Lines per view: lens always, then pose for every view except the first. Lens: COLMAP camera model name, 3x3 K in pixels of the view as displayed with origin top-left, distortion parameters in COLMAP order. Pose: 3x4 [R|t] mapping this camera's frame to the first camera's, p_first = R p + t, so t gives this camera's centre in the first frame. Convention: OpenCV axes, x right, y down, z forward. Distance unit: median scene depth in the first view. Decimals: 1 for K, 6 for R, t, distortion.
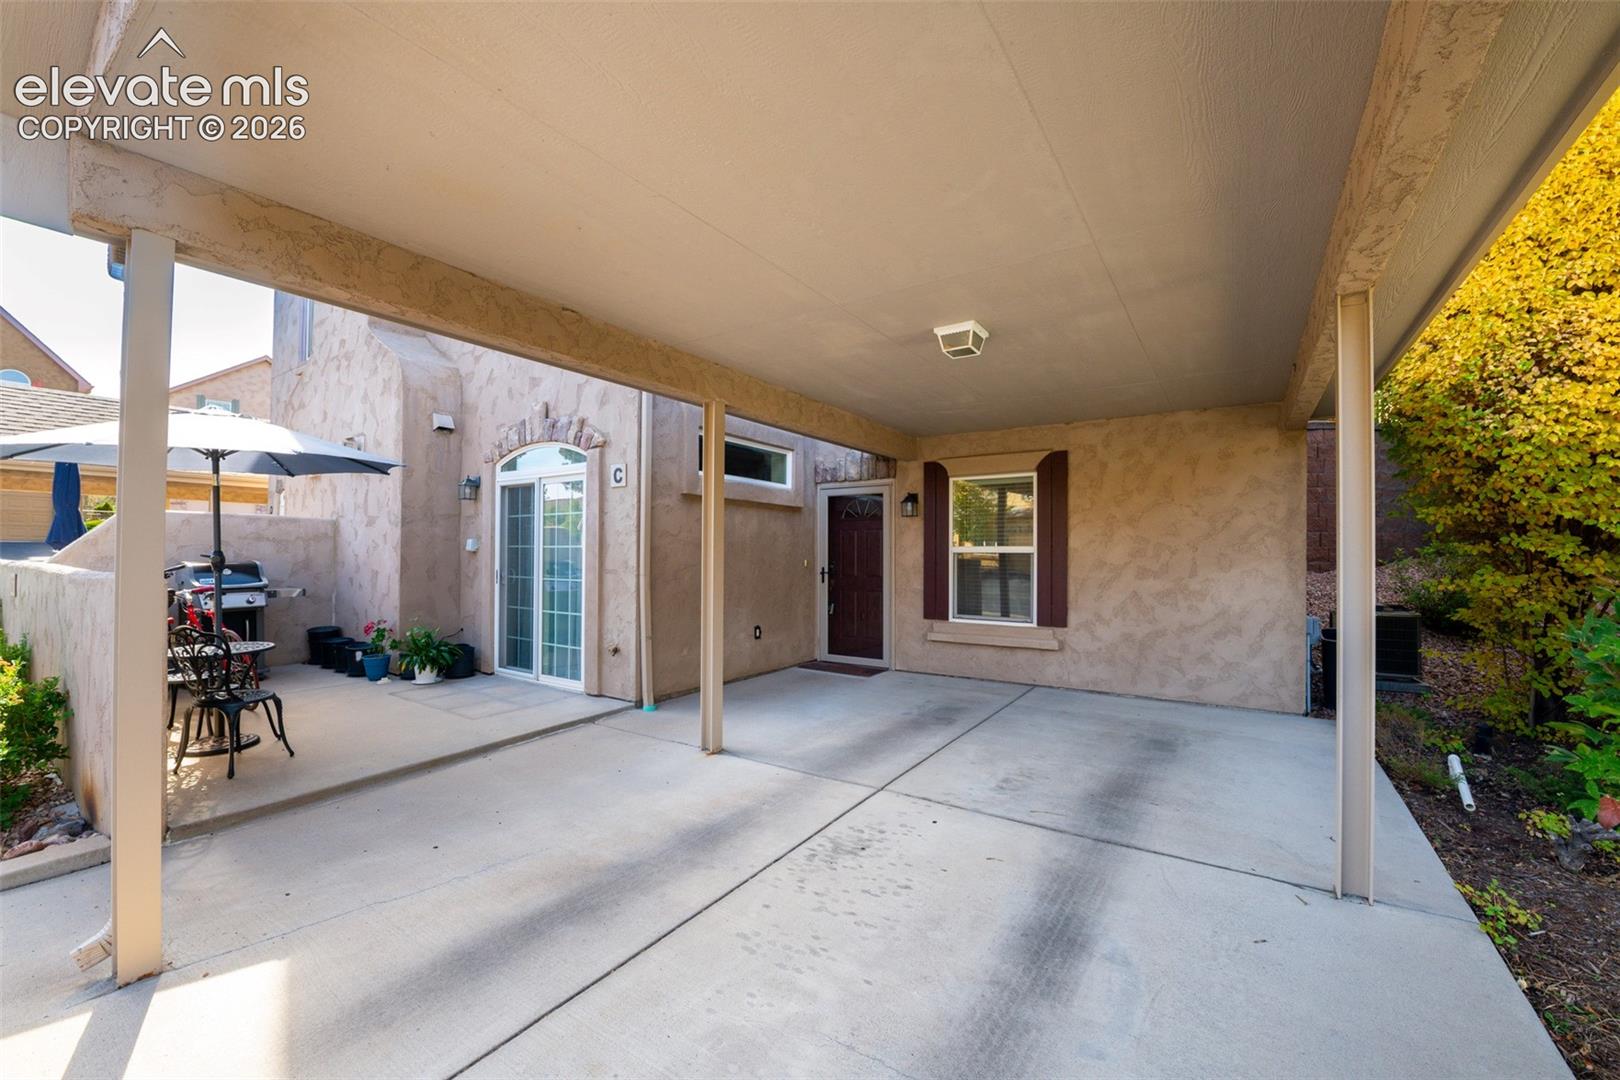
lens RADIAL K [[657.2, 0, 788.6], [0, 657.2, 546.9], [0, 0, 1]] dist [0.007470, -0.003768]
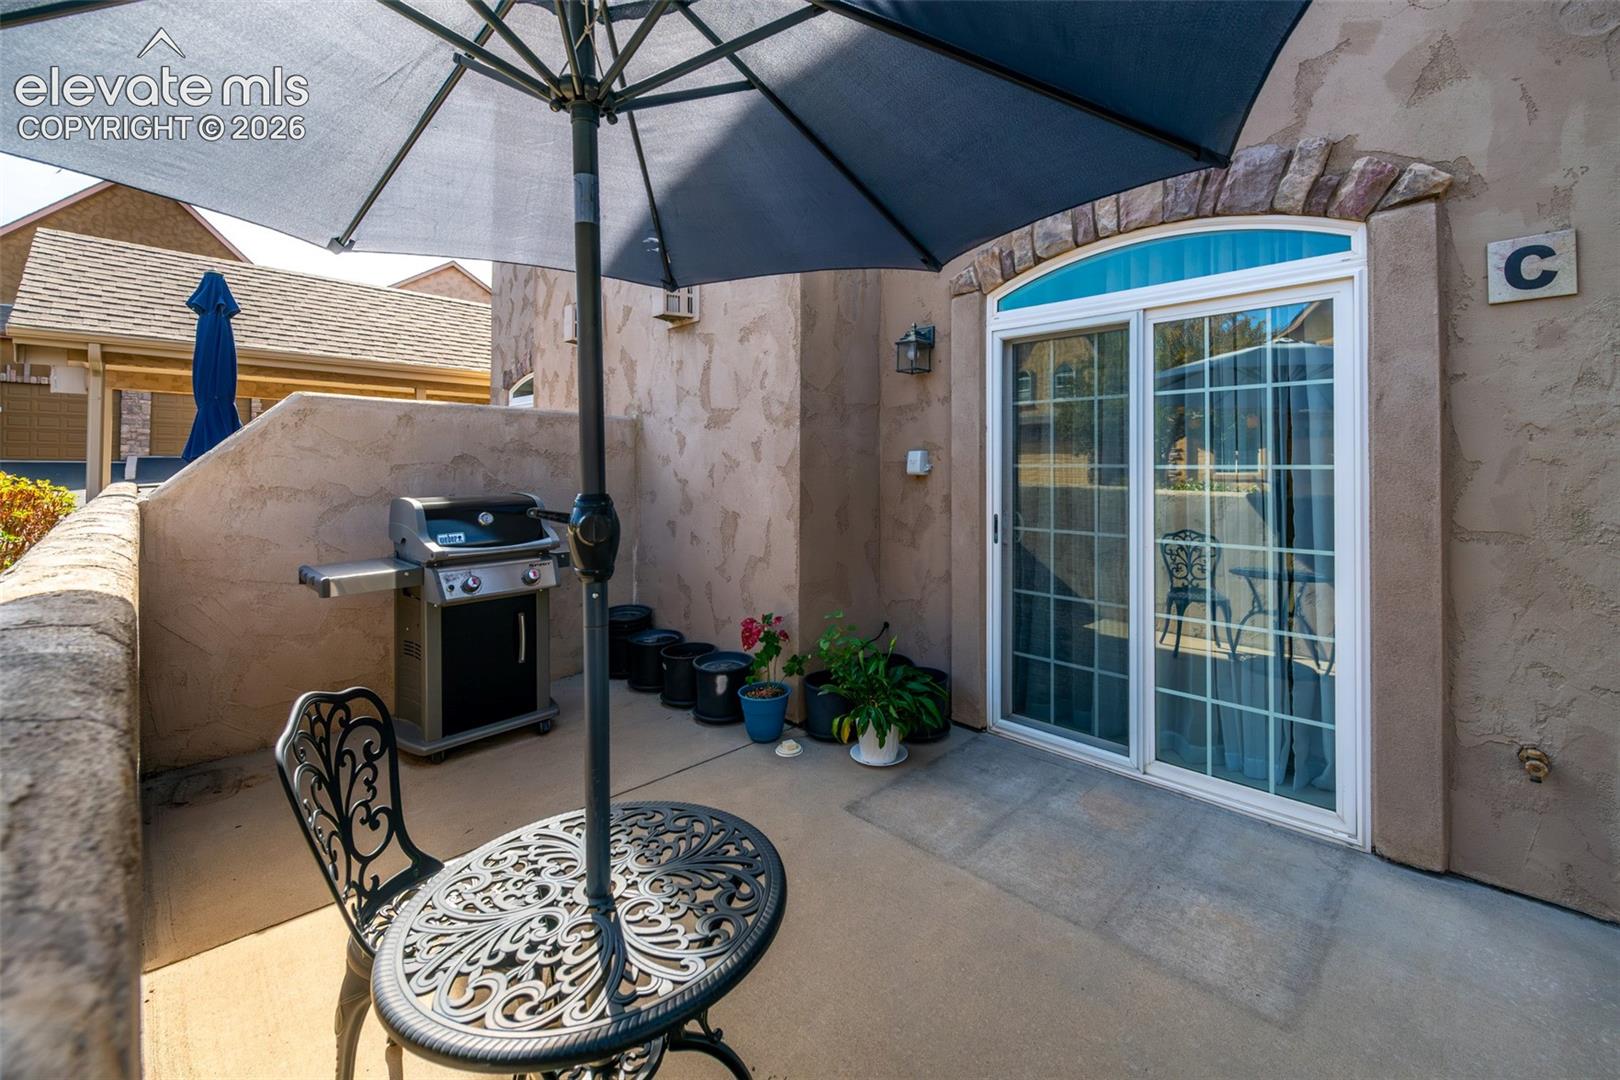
lens RADIAL K [[657.2, 0, 854.3], [0, 657.2, 470.8], [0, 0, 1]] dist [0.007470, -0.003768]
pose [[0.993909, 0.001513, -0.110197, -0.494519], [-0.000225, 0.999931, 0.011703, -0.002731], [0.110207, -0.011607, 0.993841, 0.513136]]
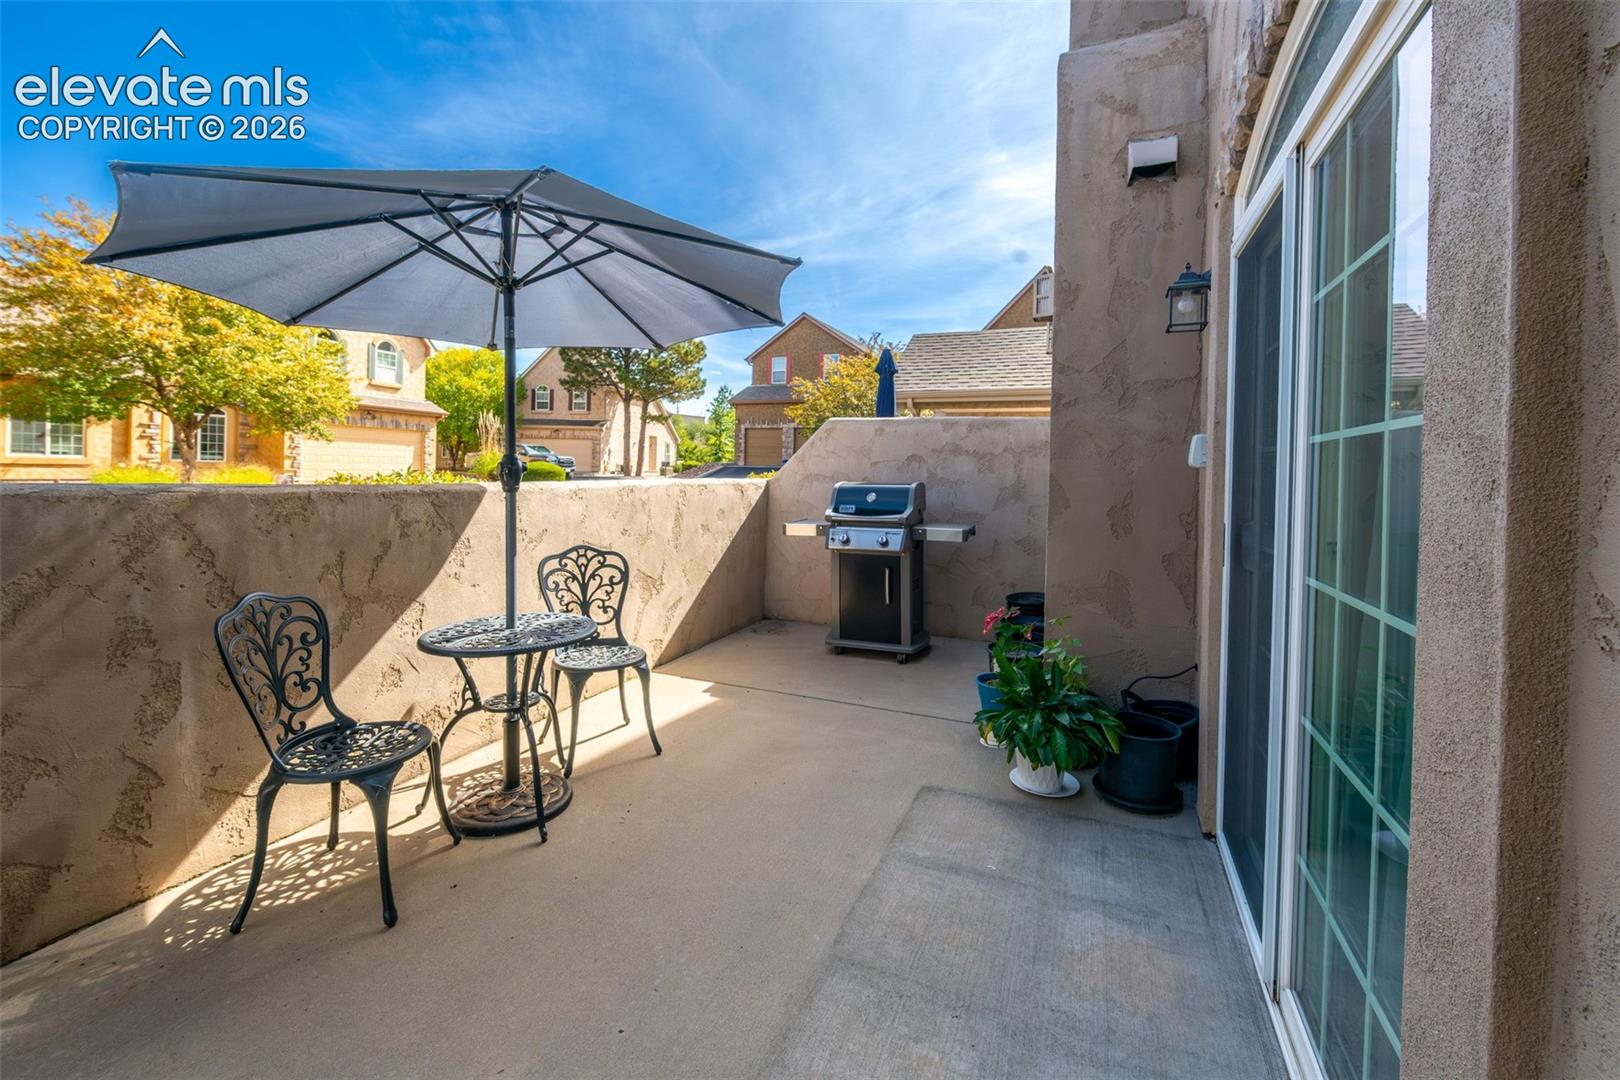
lens RADIAL K [[657.2, 0, 839.8], [0, 657.2, 476.0], [0, 0, 1]] dist [0.007470, -0.003768]
pose [[0.258209, 0.004902, -0.966077, -0.180617], [-0.008193, 0.999962, 0.002884, 0.012790], [0.966054, 0.007170, 0.258239, 0.737660]]
